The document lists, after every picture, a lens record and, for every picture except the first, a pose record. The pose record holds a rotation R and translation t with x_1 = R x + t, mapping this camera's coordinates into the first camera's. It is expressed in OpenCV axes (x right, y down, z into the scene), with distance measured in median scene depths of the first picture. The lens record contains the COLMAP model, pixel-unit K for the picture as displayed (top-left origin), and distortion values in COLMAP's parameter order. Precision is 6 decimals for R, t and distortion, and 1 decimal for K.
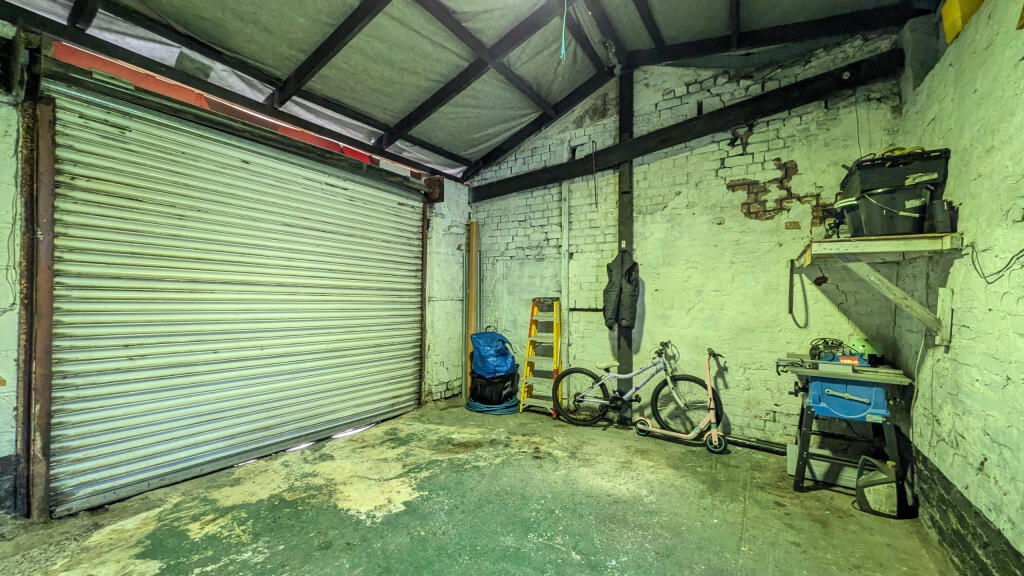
lens RADIAL K [[400.3, 0, 512.0], [0, 400.3, 288.0], [0, 0, 1]] dist [0.001629, -0.000729]
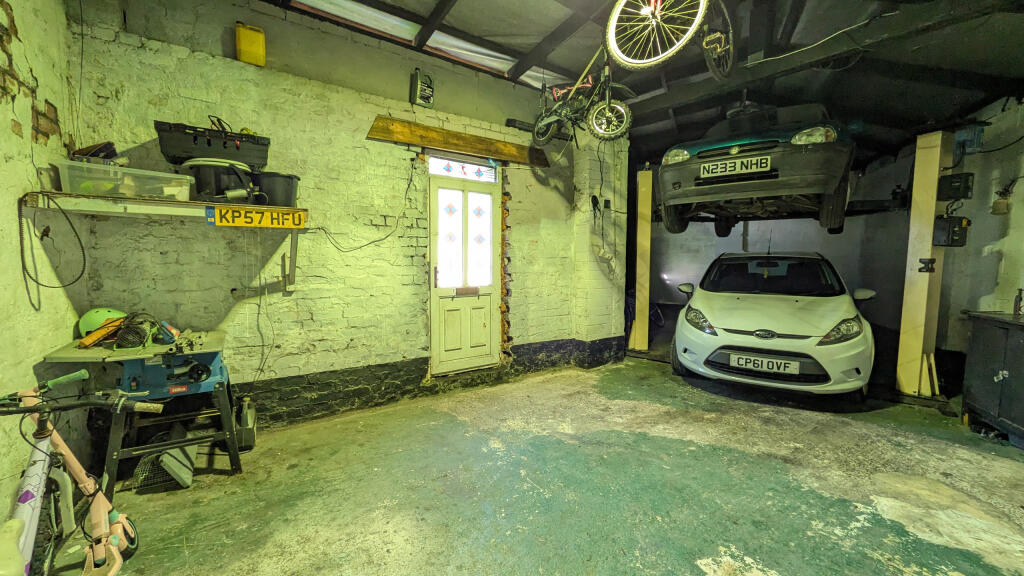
lens RADIAL K [[400.3, 0, 512.0], [0, 400.3, 288.0], [0, 0, 1]] dist [0.001629, -0.000729]
pose [[-0.928096, -0.045330, 0.369572, -0.211657], [-0.023637, 0.997732, 0.063020, 0.016384], [-0.371591, 0.049753, -0.927062, 1.851715]]
